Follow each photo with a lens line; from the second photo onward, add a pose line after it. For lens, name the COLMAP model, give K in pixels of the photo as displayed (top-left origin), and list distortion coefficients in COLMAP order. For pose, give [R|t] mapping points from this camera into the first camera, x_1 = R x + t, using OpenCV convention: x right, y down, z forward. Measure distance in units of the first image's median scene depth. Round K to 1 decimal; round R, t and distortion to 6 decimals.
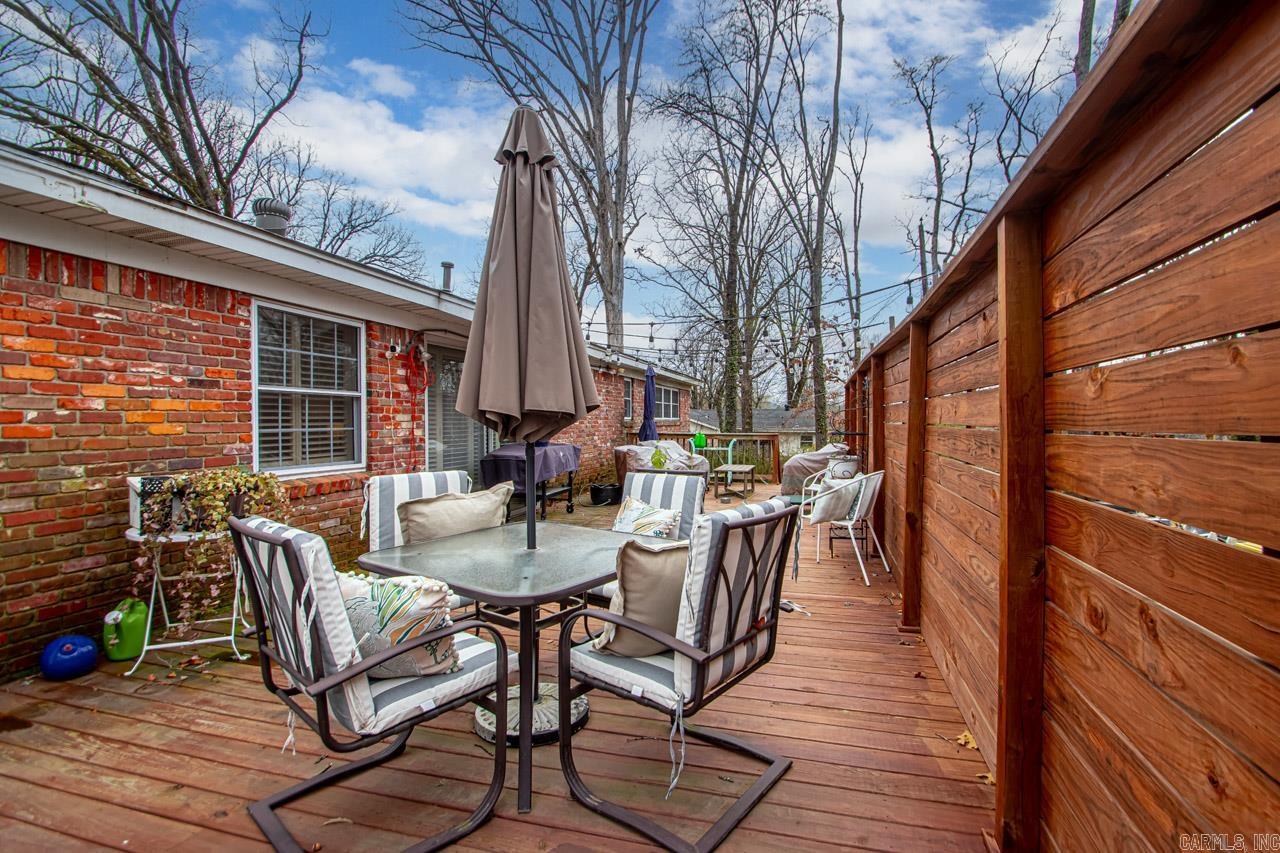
lens RADIAL K [[607.5, 0, 667.8], [0, 607.5, 421.6], [0, 0, 1]] dist [0.012697, -0.017595]
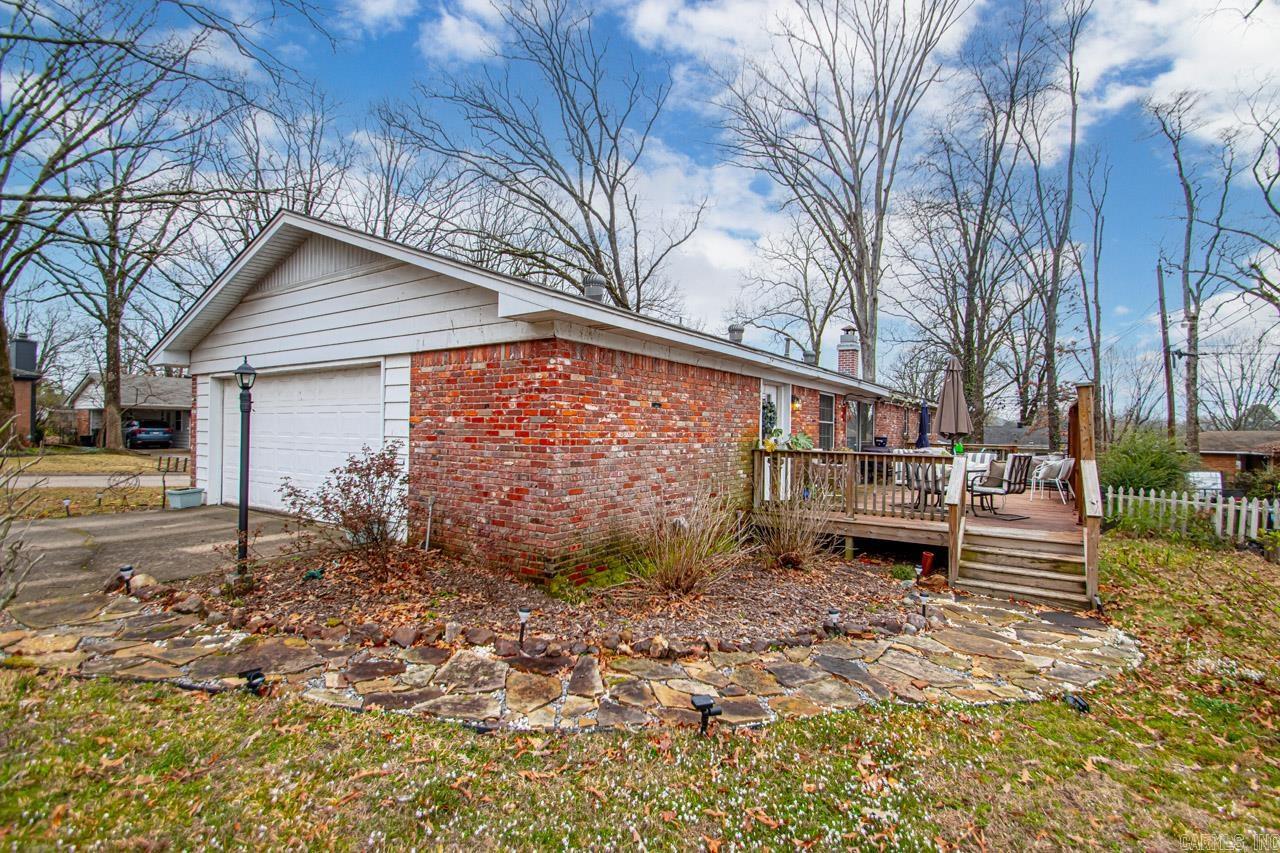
lens RADIAL K [[604.4, 0, 640.0], [0, 604.4, 426.5], [0, 0, 1]] dist [0.002257, -0.017529]
pose [[0.933656, 0.014259, -0.357887, -0.072402], [-0.018968, 0.999774, -0.009649, 0.002344], [0.357668, 0.015797, 0.933715, -0.338130]]
